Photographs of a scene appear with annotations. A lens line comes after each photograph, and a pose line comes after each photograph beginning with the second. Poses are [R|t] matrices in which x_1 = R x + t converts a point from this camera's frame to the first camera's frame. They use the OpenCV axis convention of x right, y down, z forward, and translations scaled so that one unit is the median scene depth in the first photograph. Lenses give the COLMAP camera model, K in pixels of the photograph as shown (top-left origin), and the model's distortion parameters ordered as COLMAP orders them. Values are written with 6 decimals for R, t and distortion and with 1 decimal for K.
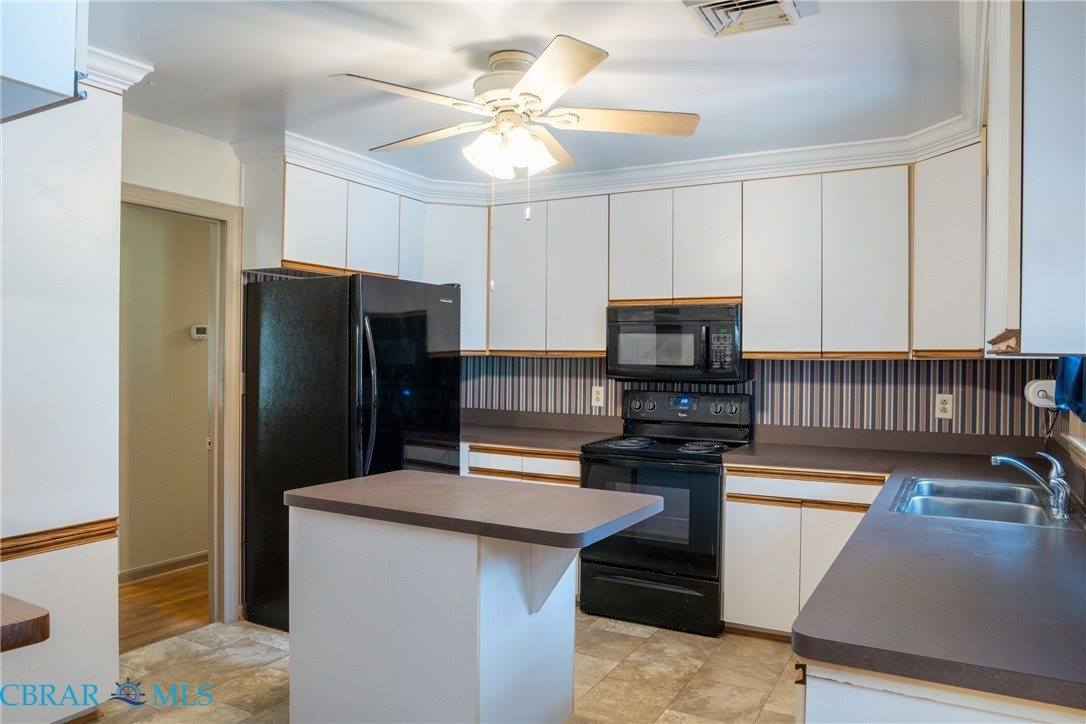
lens RADIAL K [[777.5, 0, 546.4], [0, 777.5, 365.8], [0, 0, 1]] dist [-0.069618, 0.035260]
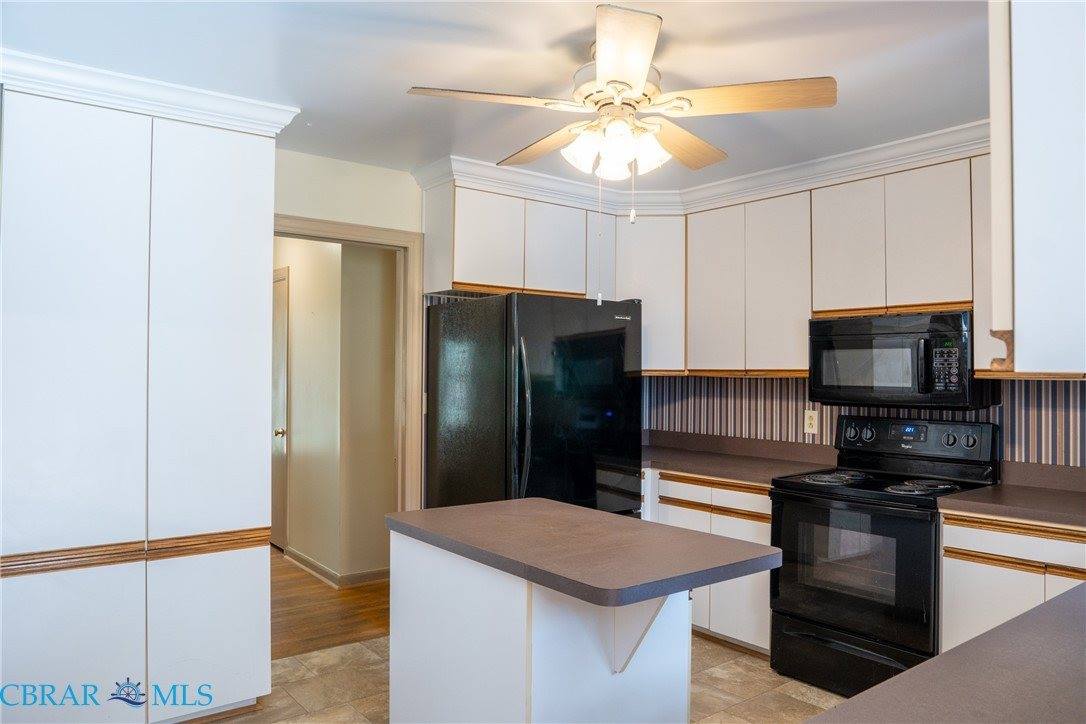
lens RADIAL K [[777.5, 0, 541.6], [0, 777.5, 360.9], [0, 0, 1]] dist [-0.069618, 0.035260]
pose [[0.919270, -0.010129, -0.393497, 0.157623], [-0.002651, 0.999487, -0.031923, -0.001013], [0.393619, 0.030389, 0.918771, 0.102414]]
